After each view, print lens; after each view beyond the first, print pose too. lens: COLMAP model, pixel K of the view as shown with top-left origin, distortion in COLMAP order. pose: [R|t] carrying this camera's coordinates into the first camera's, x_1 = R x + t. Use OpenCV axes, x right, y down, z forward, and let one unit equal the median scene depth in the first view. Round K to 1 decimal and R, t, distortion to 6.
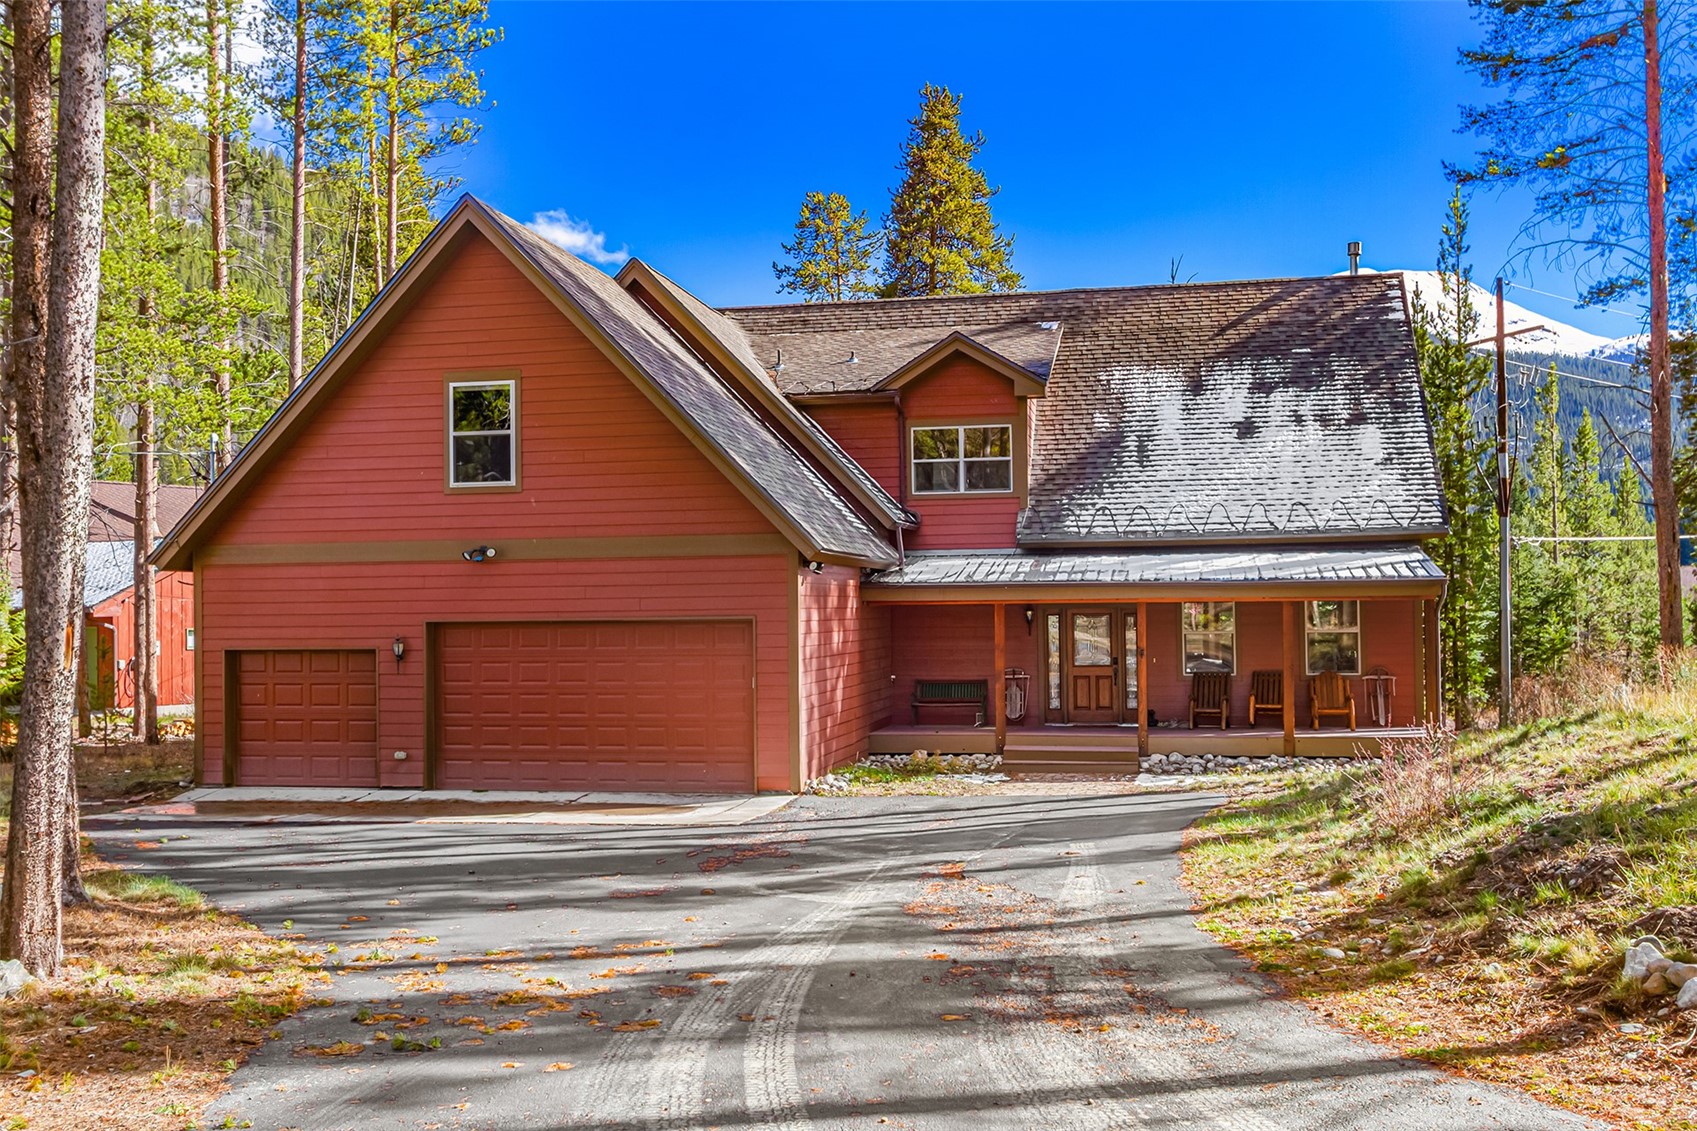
lens RADIAL K [[1630.8, 0, 848.5], [0, 1630.8, 565.5], [0, 0, 1]] dist [0.009265, -0.002380]
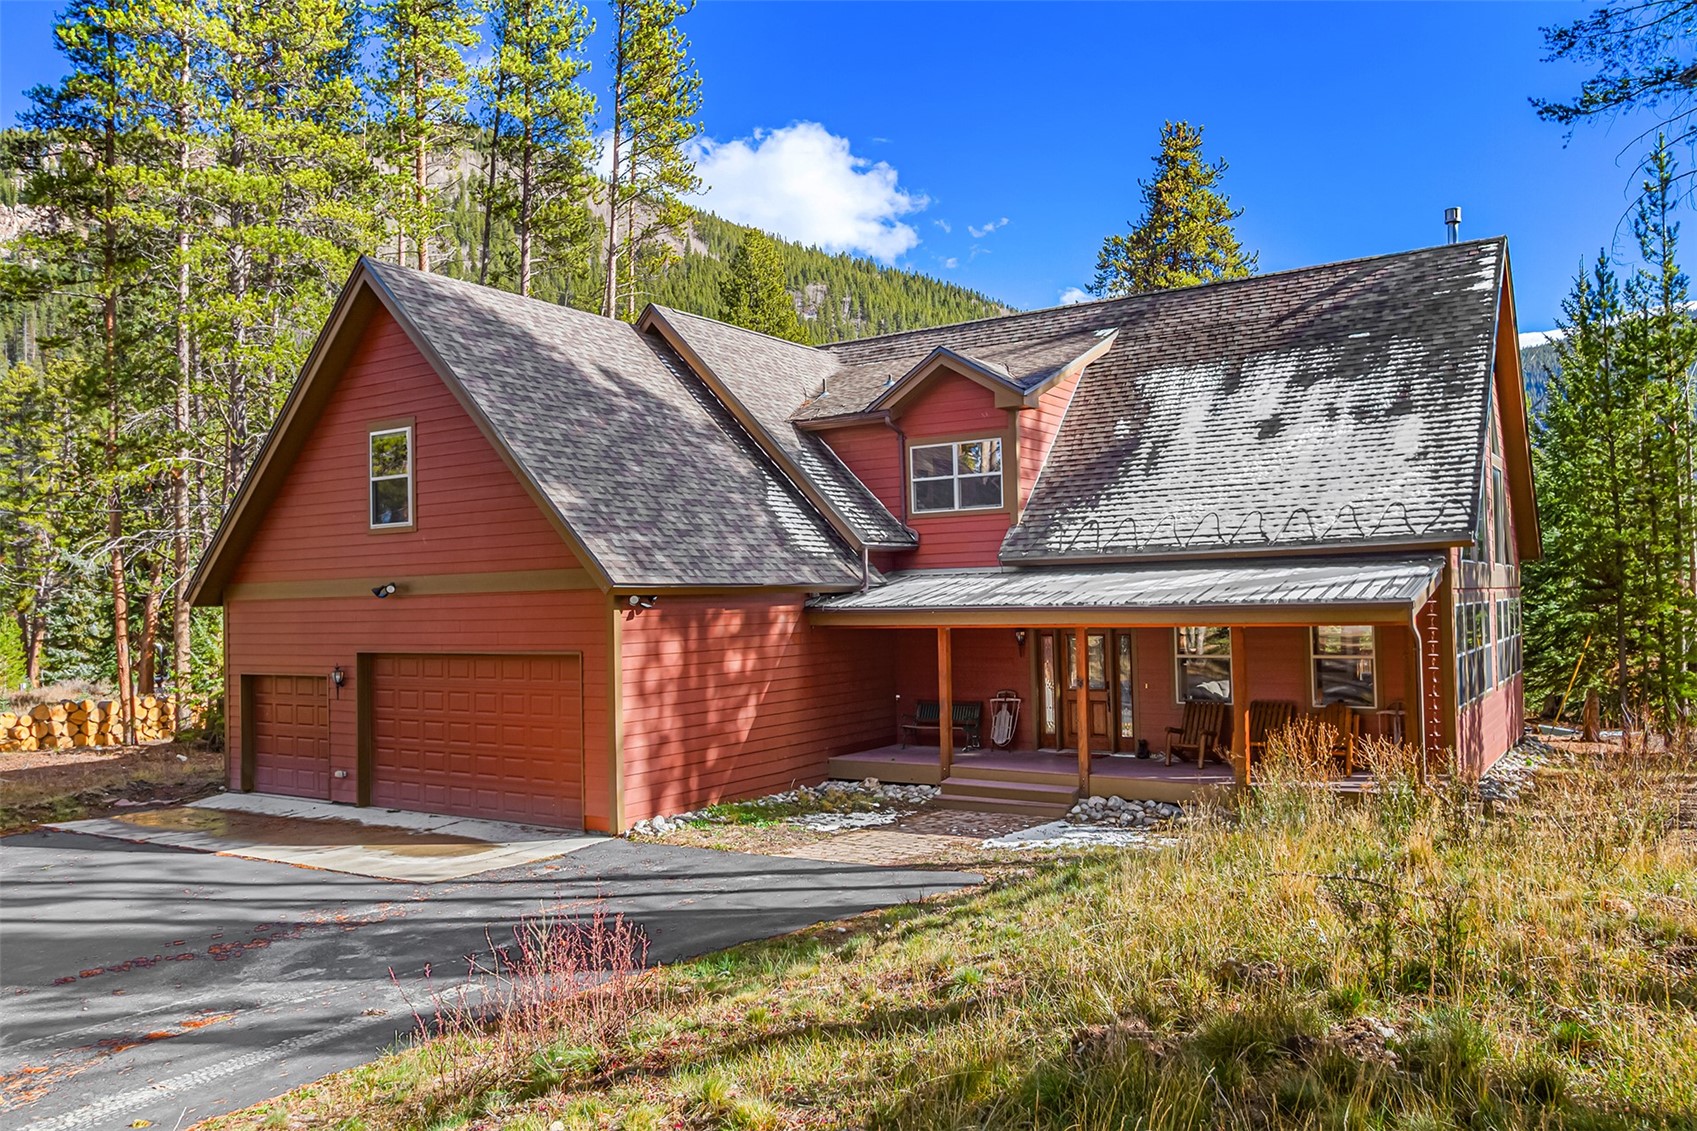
lens RADIAL K [[1250.9, 0, 848.5], [0, 1250.9, 565.5], [0, 0, 1]] dist [-0.002687, 0.003862]
pose [[0.927649, -0.019860, -0.372924, 0.287565], [0.022650, 0.999739, 0.003102, -0.015233], [0.372765, -0.011324, 0.927857, 0.276355]]
